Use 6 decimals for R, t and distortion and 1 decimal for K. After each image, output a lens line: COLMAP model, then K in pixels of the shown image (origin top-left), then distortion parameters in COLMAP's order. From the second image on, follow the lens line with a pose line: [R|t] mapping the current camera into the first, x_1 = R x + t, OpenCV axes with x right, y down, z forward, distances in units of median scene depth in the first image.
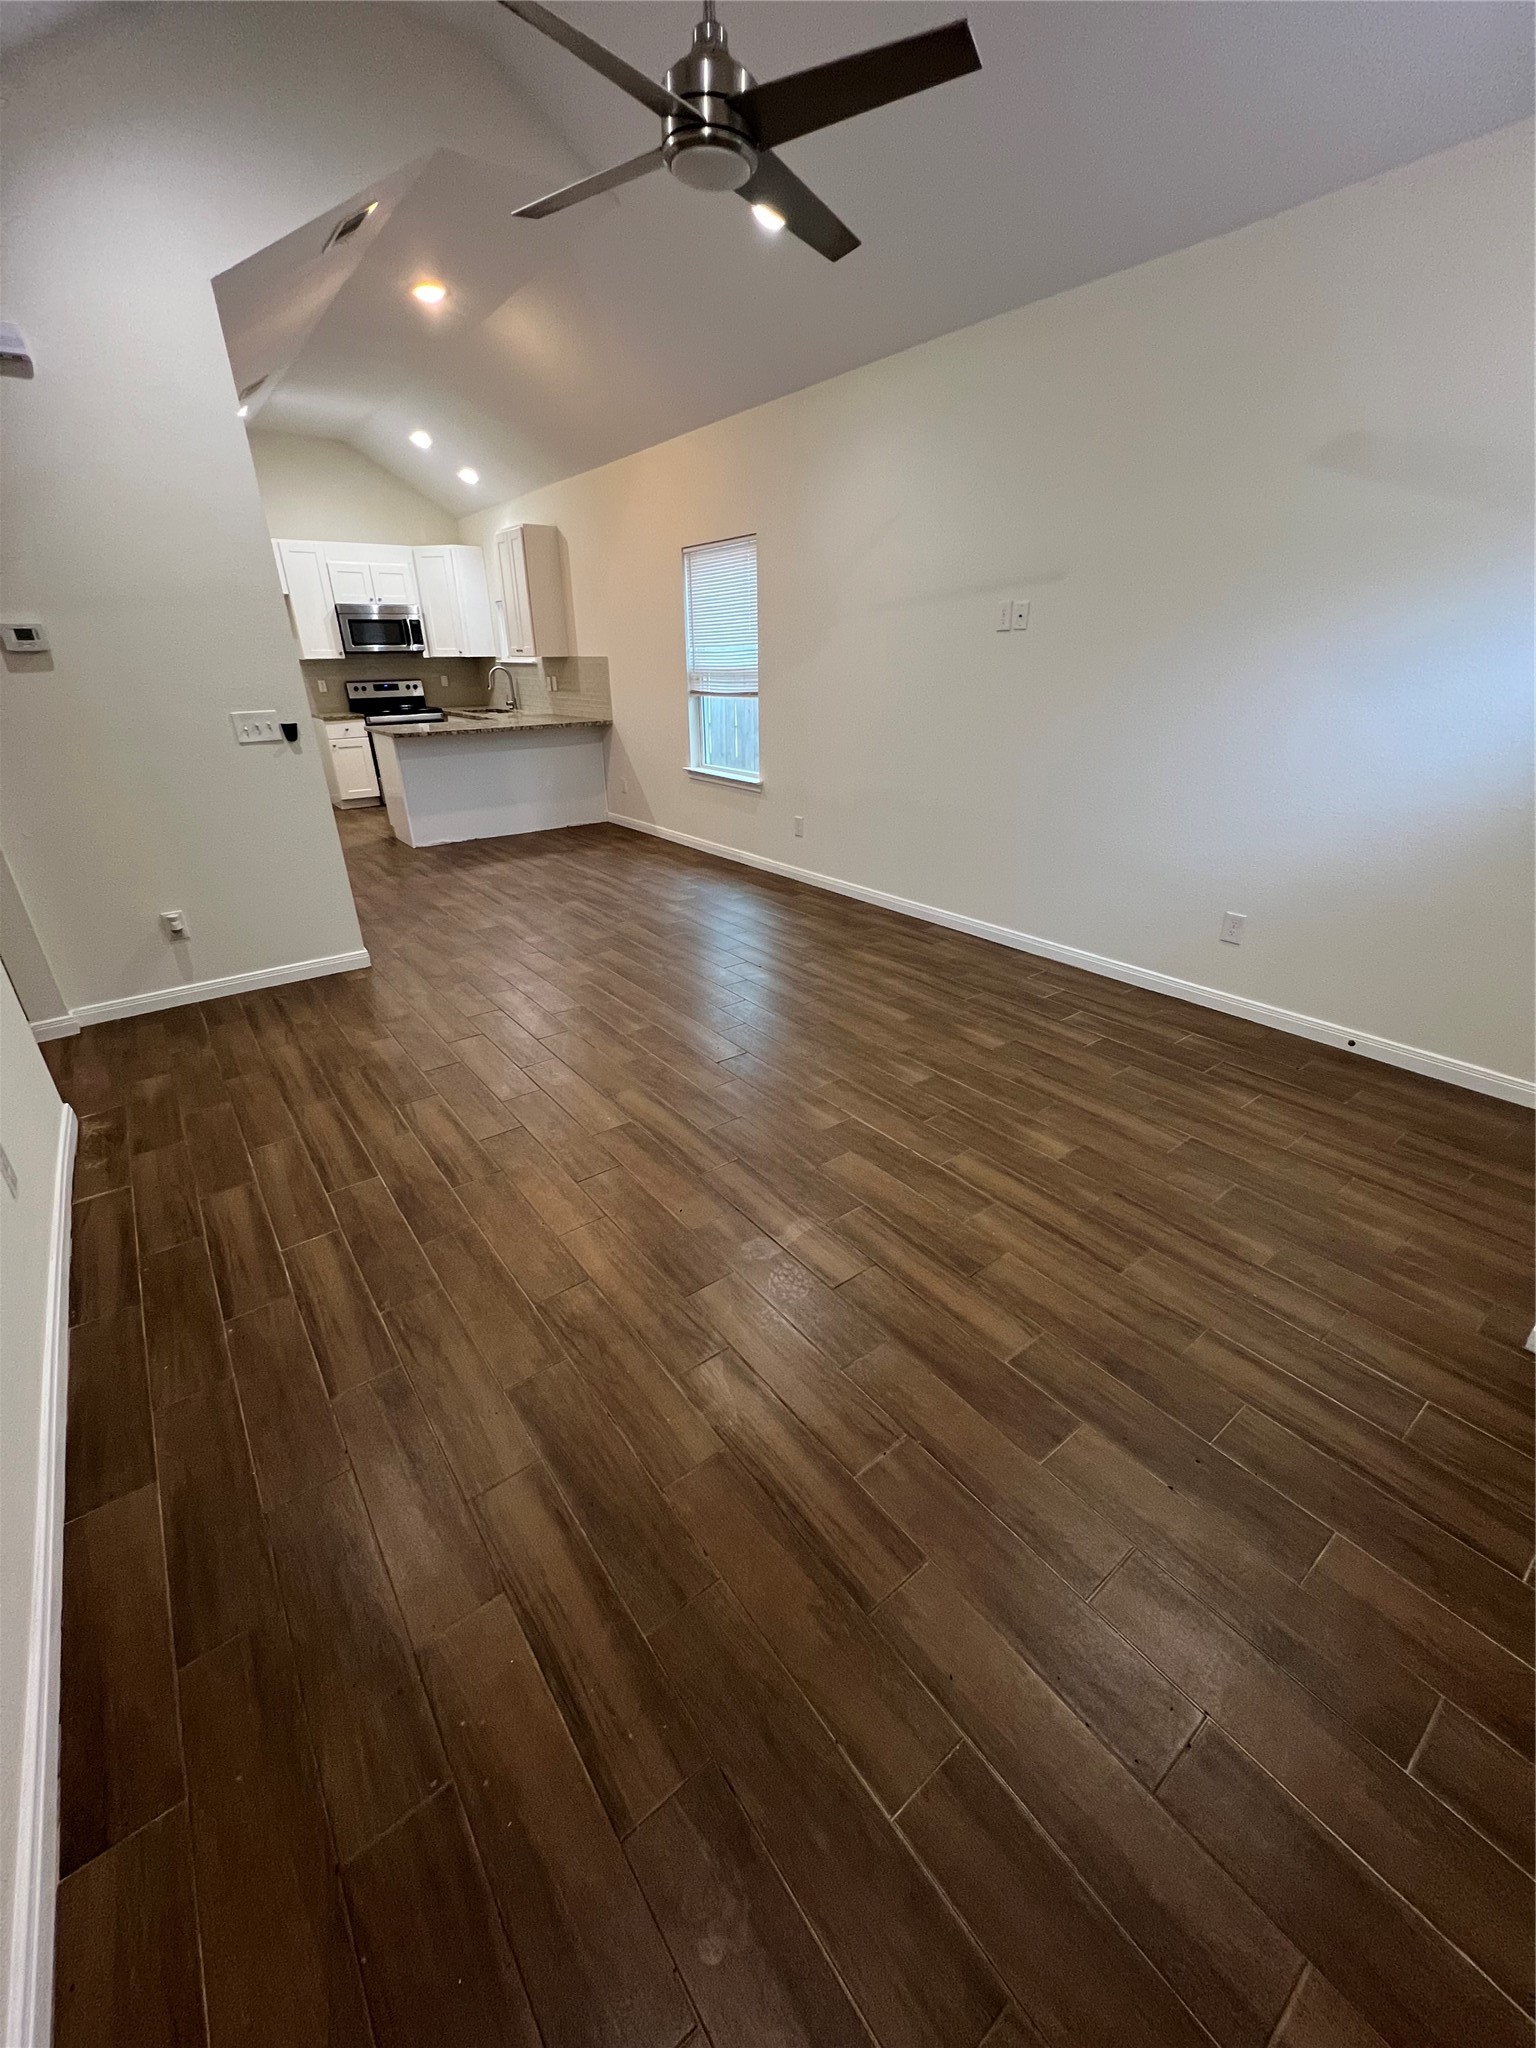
lens RADIAL K [[818.7, 0, 766.7], [0, 818.7, 1025.7], [0, 0, 1]] dist [-0.002385, -0.000187]
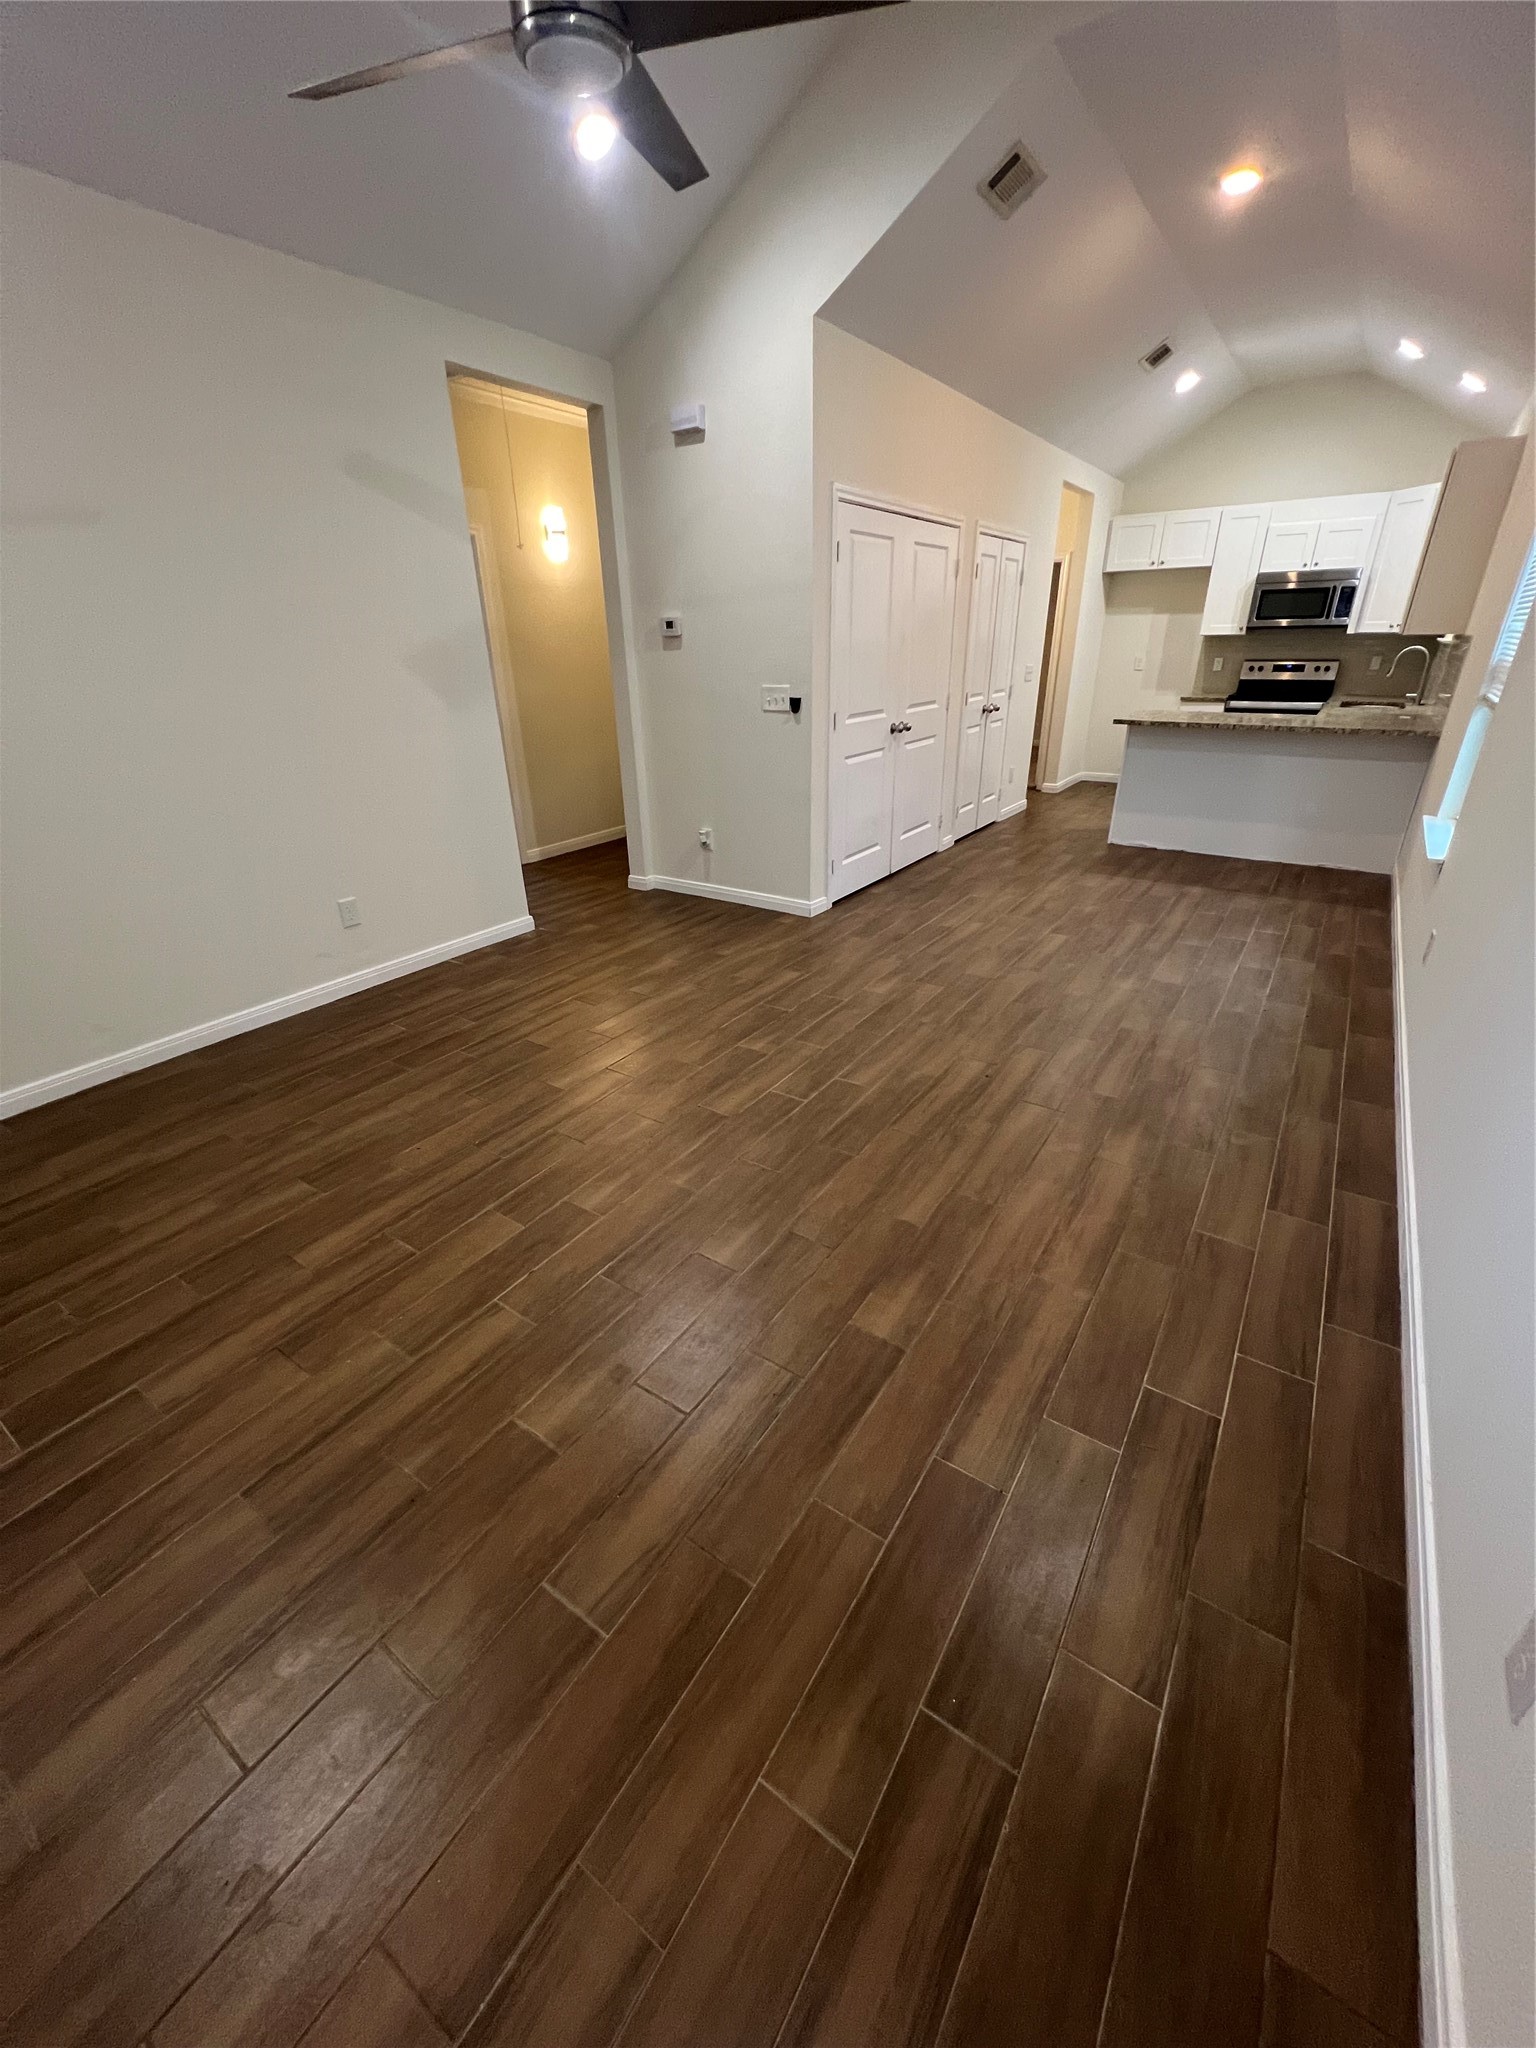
lens RADIAL K [[818.7, 0, 765.6], [0, 818.7, 1025.3], [0, 0, 1]] dist [-0.002385, -0.000187]
pose [[0.315210, 0.412439, -0.854715, 0.480384], [-0.384912, 0.878784, 0.282102, -0.217469], [0.867459, 0.240068, 0.435754, 0.452503]]
